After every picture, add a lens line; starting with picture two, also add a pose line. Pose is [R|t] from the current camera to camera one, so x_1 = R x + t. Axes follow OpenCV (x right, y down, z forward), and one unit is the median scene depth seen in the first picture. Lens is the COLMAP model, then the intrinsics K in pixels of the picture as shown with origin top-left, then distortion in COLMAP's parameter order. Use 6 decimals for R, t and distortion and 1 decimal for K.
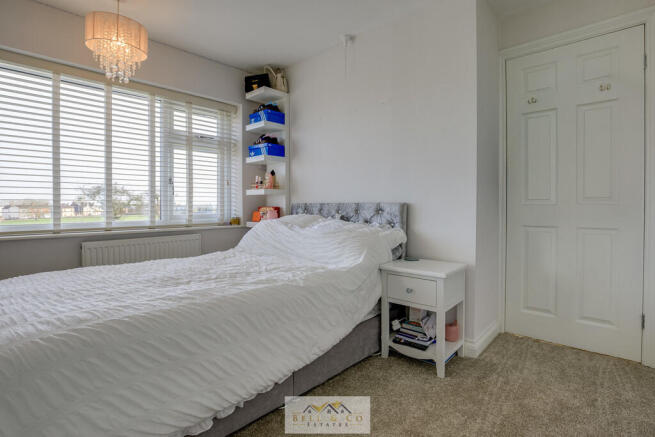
lens RADIAL K [[346.2, 0, 316.8], [0, 346.2, 206.3], [0, 0, 1]] dist [-0.000539, 0.000333]
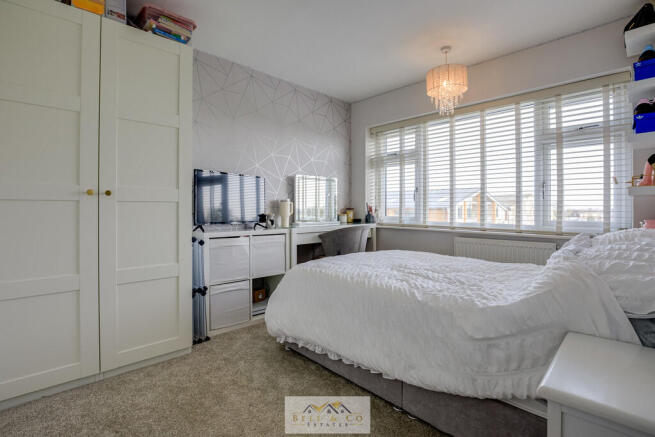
lens RADIAL K [[308.9, 0, 327.7], [0, 308.9, 208.4], [0, 0, 1]] dist [-0.043902, 0.000024]
pose [[-0.072441, 0.003099, -0.997368, 0.476556], [-0.012316, 0.999916, 0.004001, -0.004769], [0.997297, 0.012574, -0.072397, 0.509131]]
